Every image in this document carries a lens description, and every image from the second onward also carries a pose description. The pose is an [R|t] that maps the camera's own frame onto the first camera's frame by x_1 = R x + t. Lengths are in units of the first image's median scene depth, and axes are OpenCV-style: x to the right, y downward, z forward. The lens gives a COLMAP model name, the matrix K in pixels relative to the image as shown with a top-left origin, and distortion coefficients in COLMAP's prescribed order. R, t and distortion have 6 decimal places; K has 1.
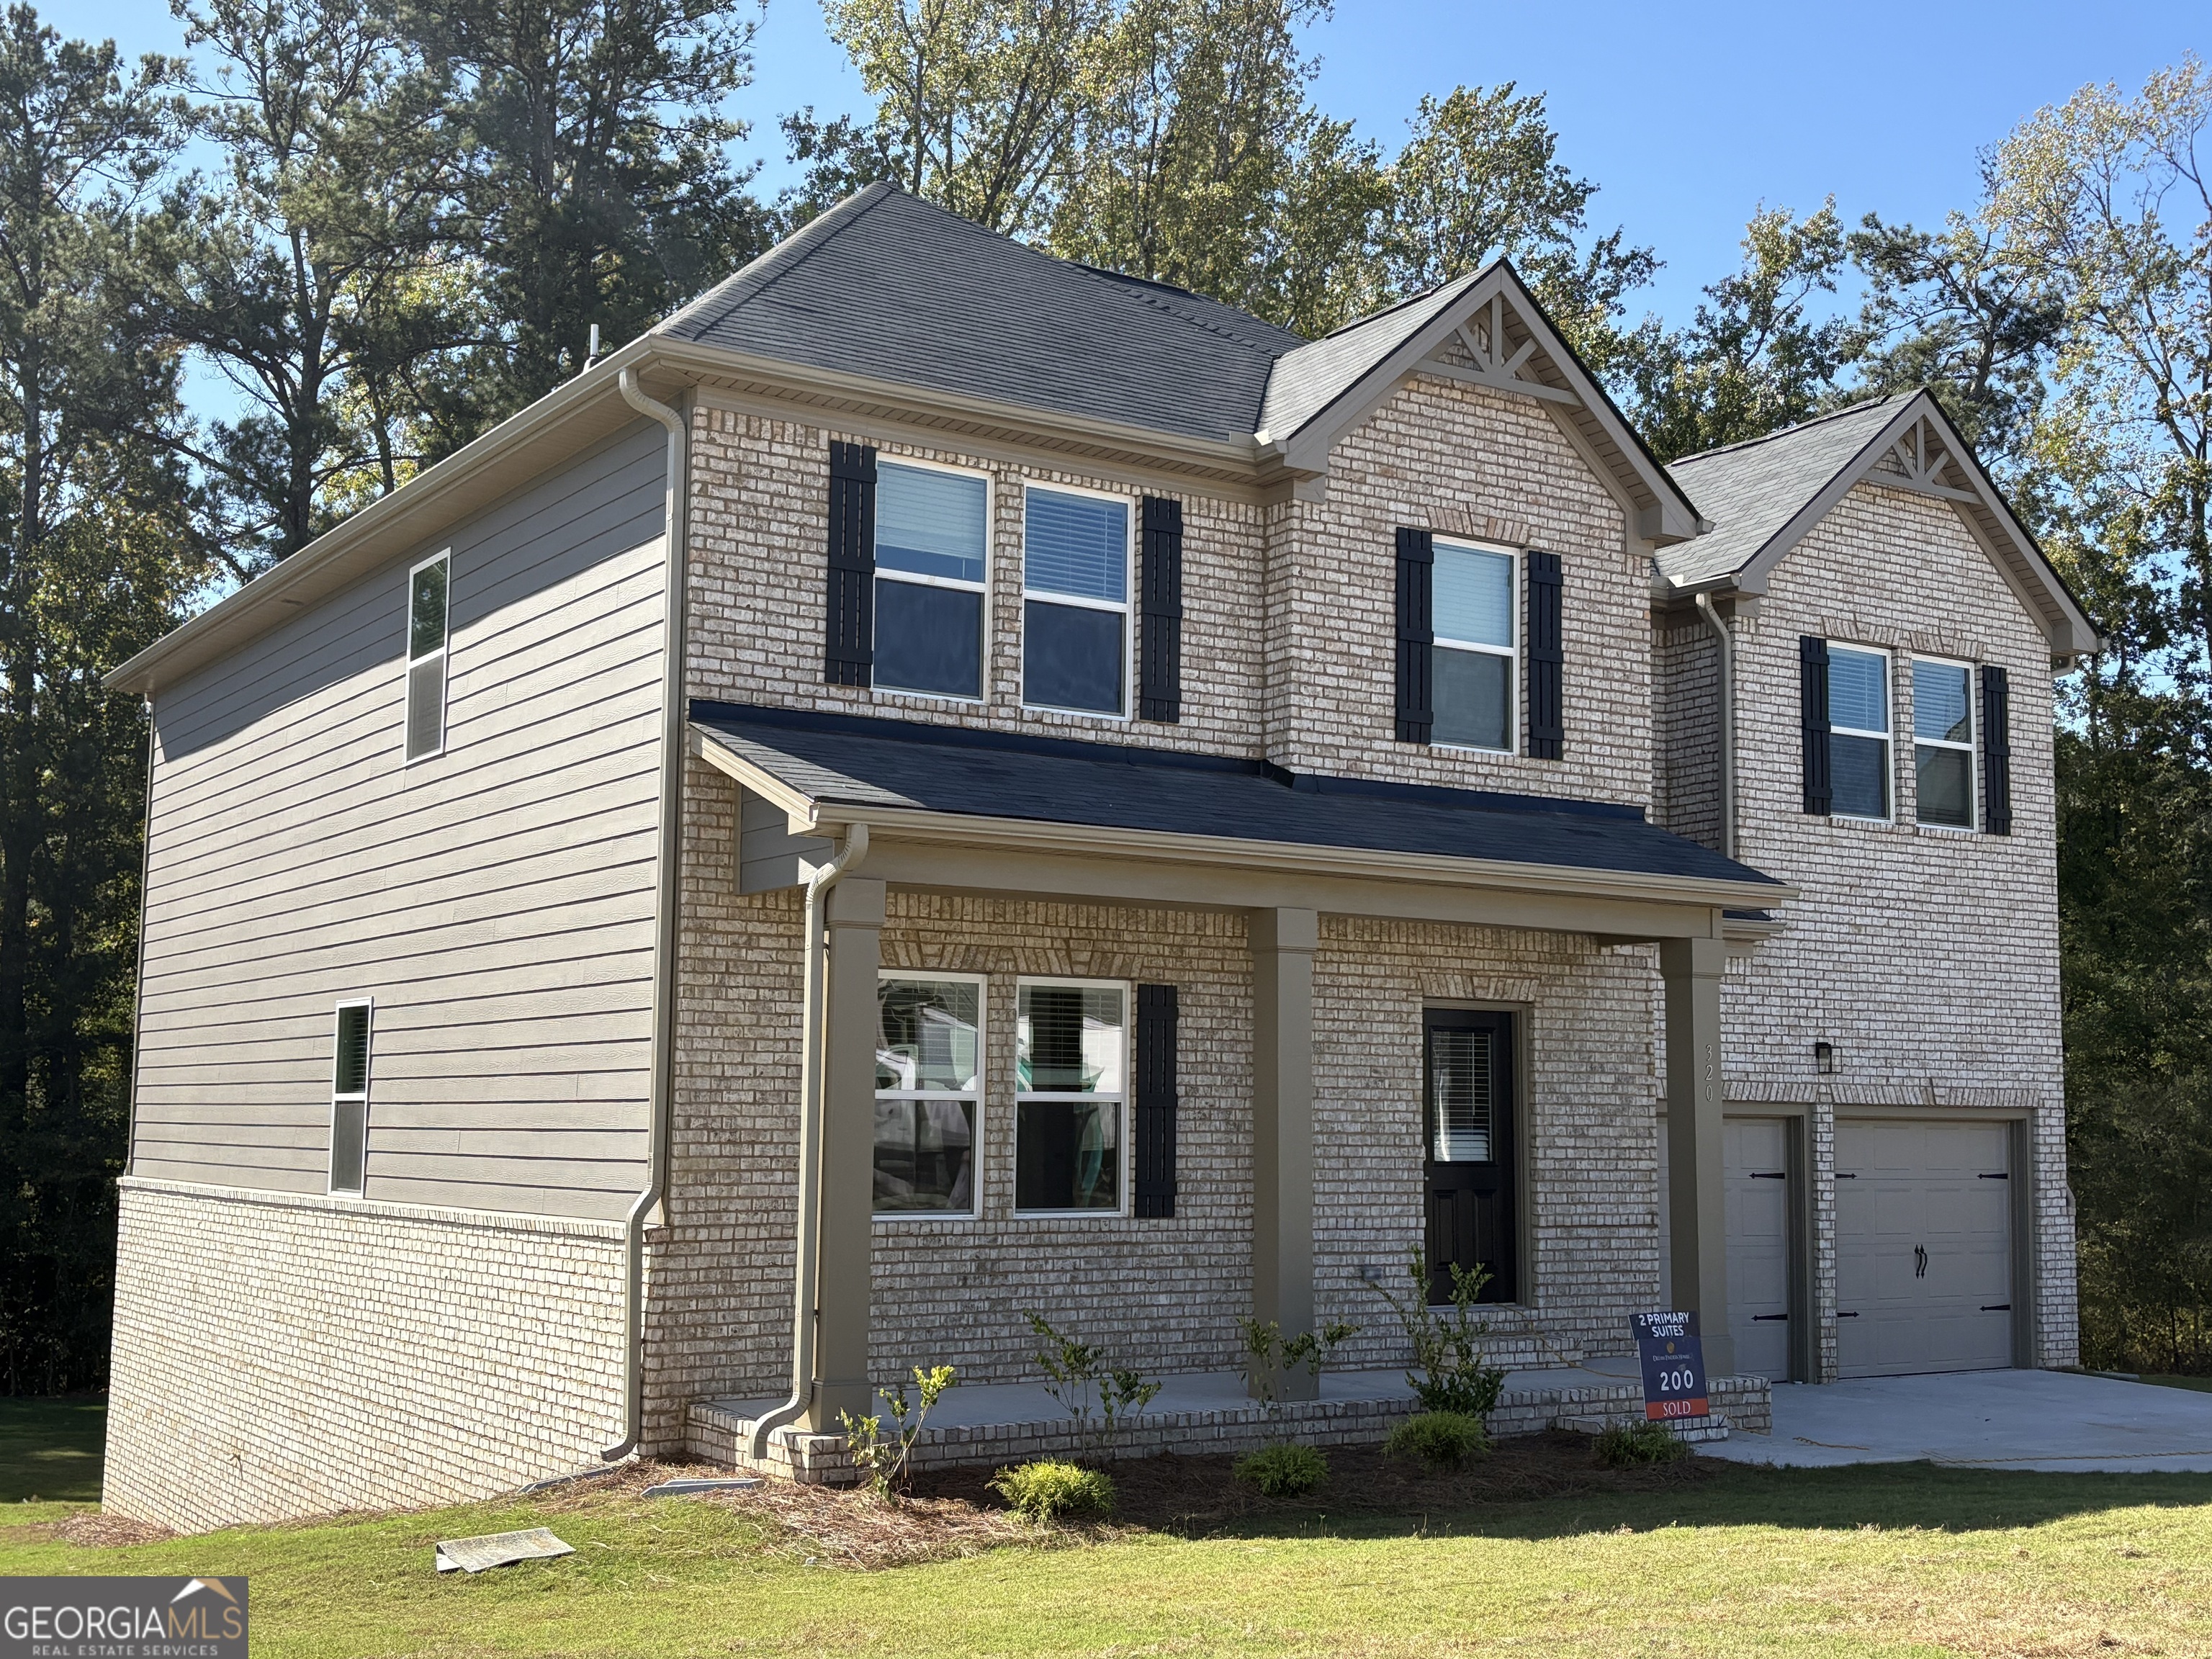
lens RADIAL K [[2541.0, 0, 1106.0], [0, 2541.0, 829.5], [0, 0, 1]] dist [0.263224, -1.024917]
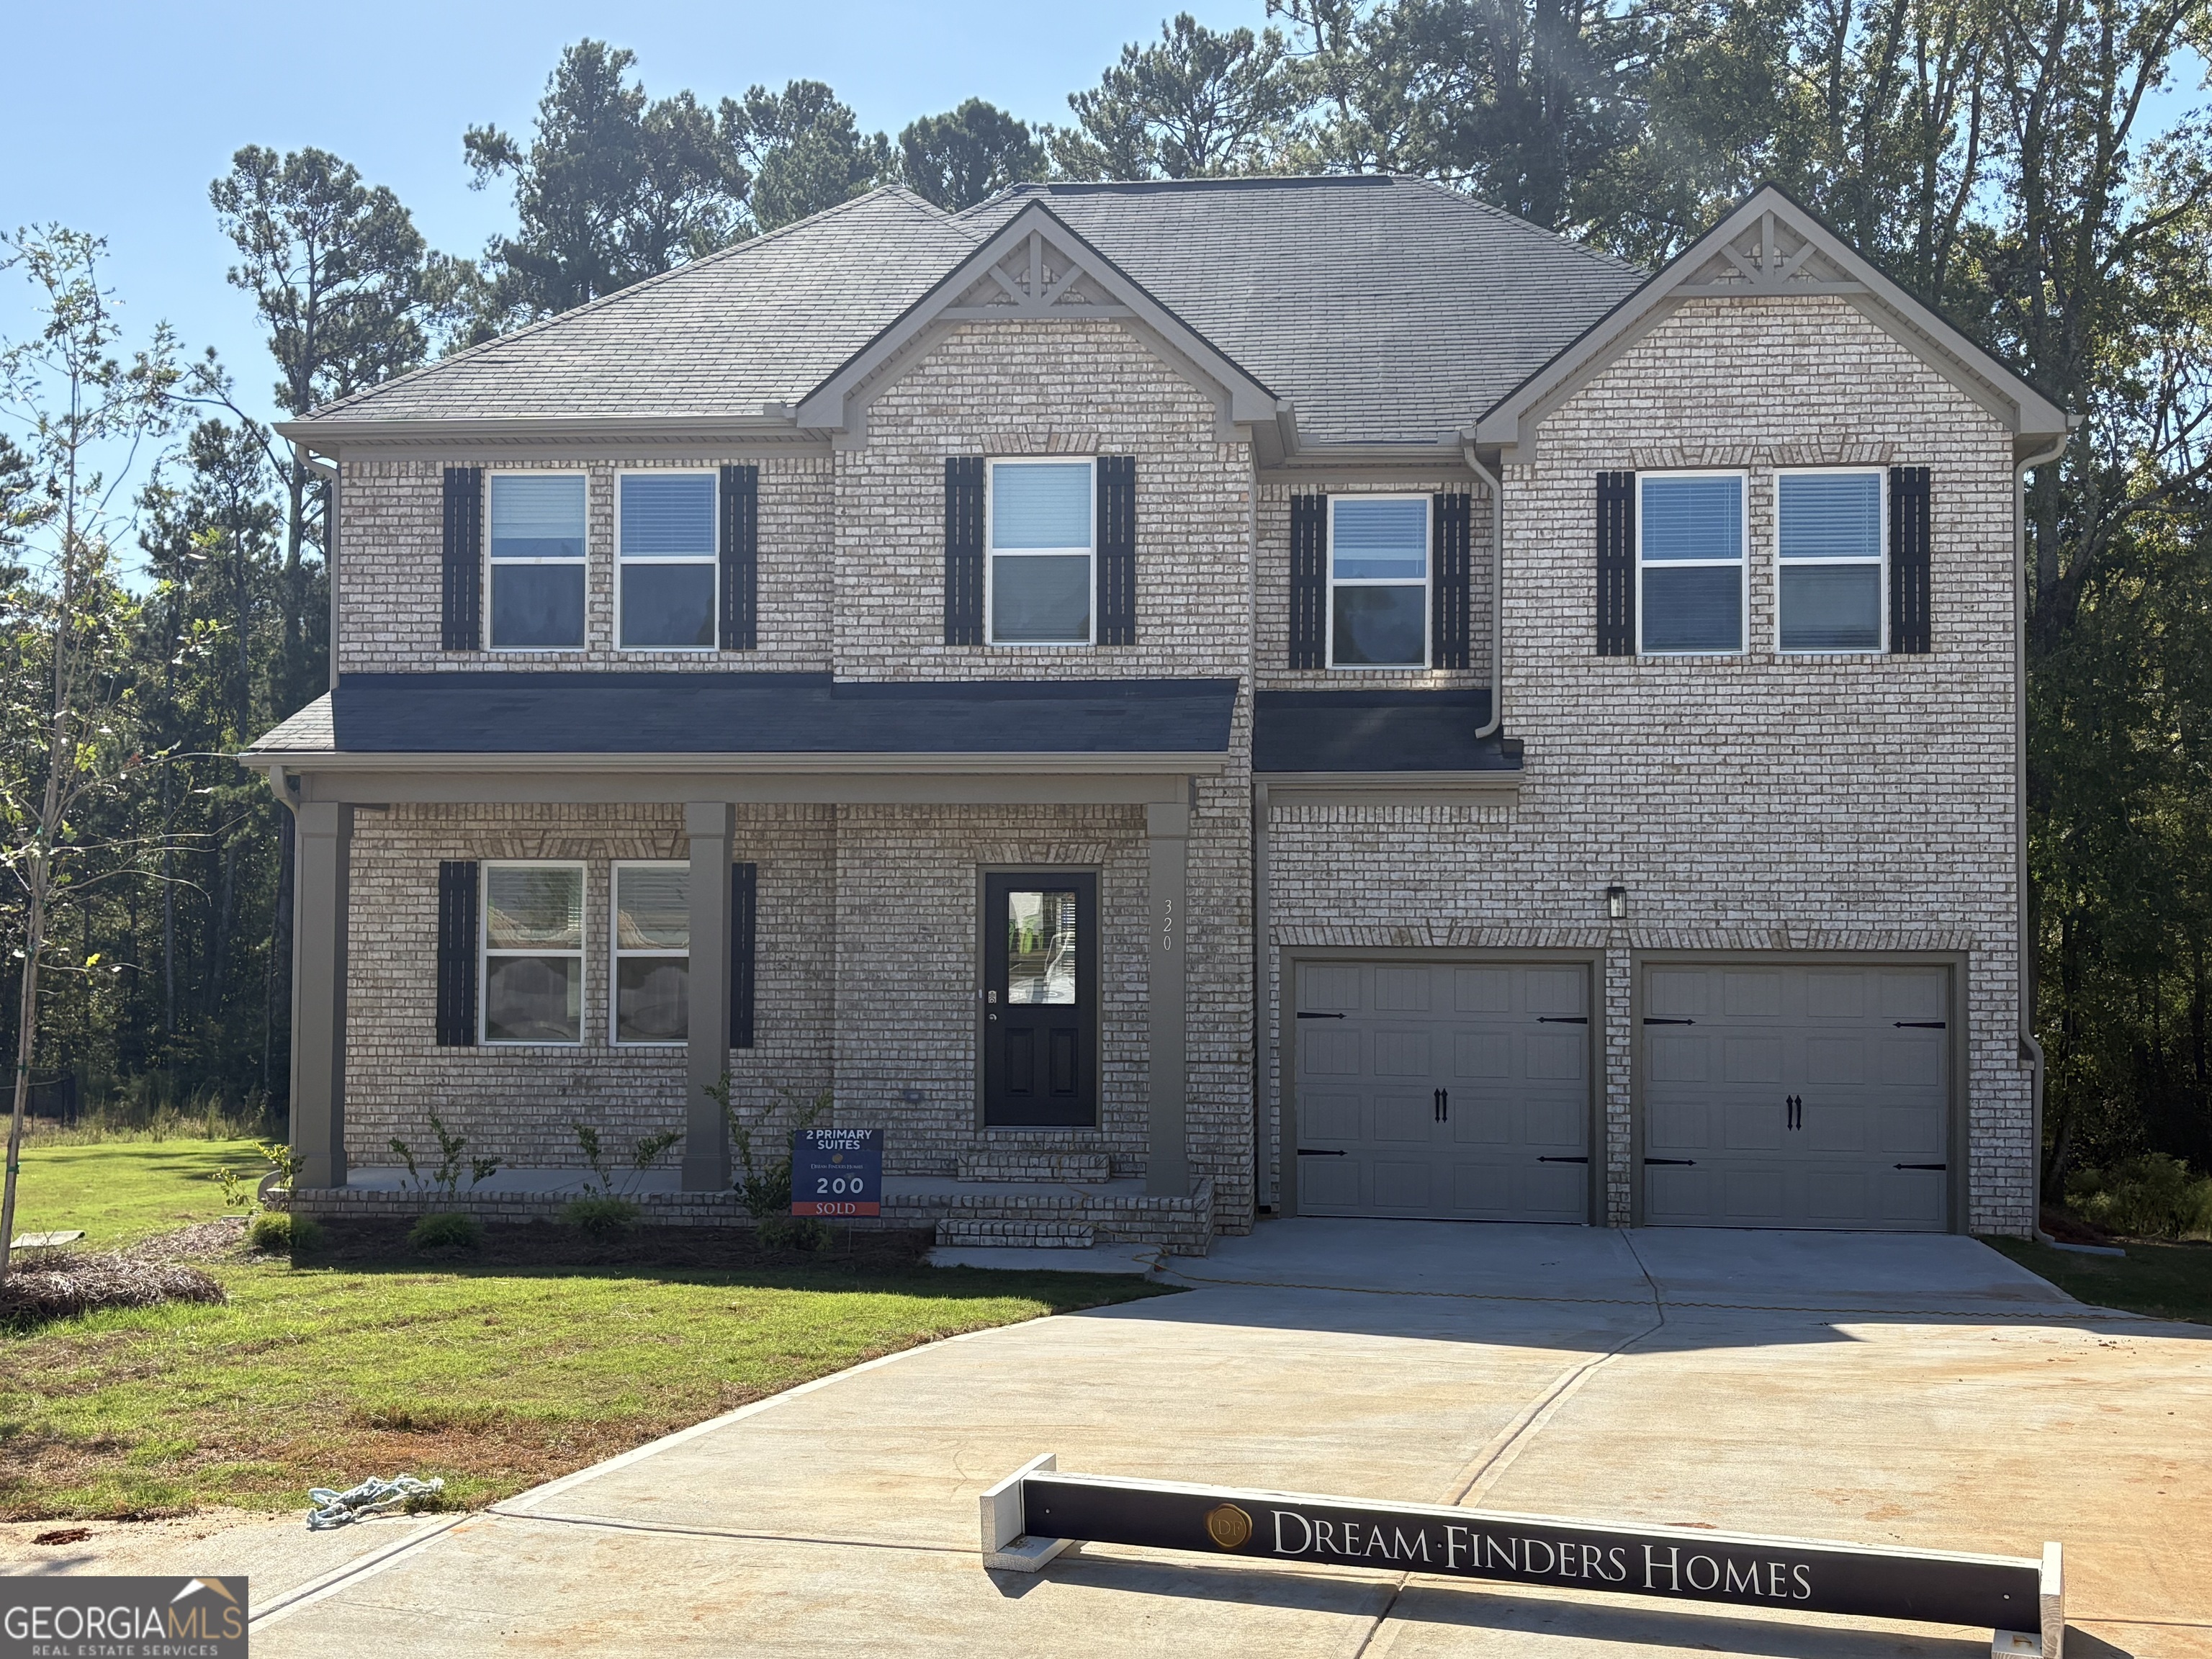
lens RADIAL K [[2541.0, 0, 1106.0], [0, 2541.0, 829.5], [0, 0, 1]] dist [0.263224, -1.024917]
pose [[0.769208, -0.033550, -0.638118, 0.911198], [0.075330, 0.996418, 0.038416, 0.009909], [0.634543, -0.077620, 0.768980, 0.147671]]
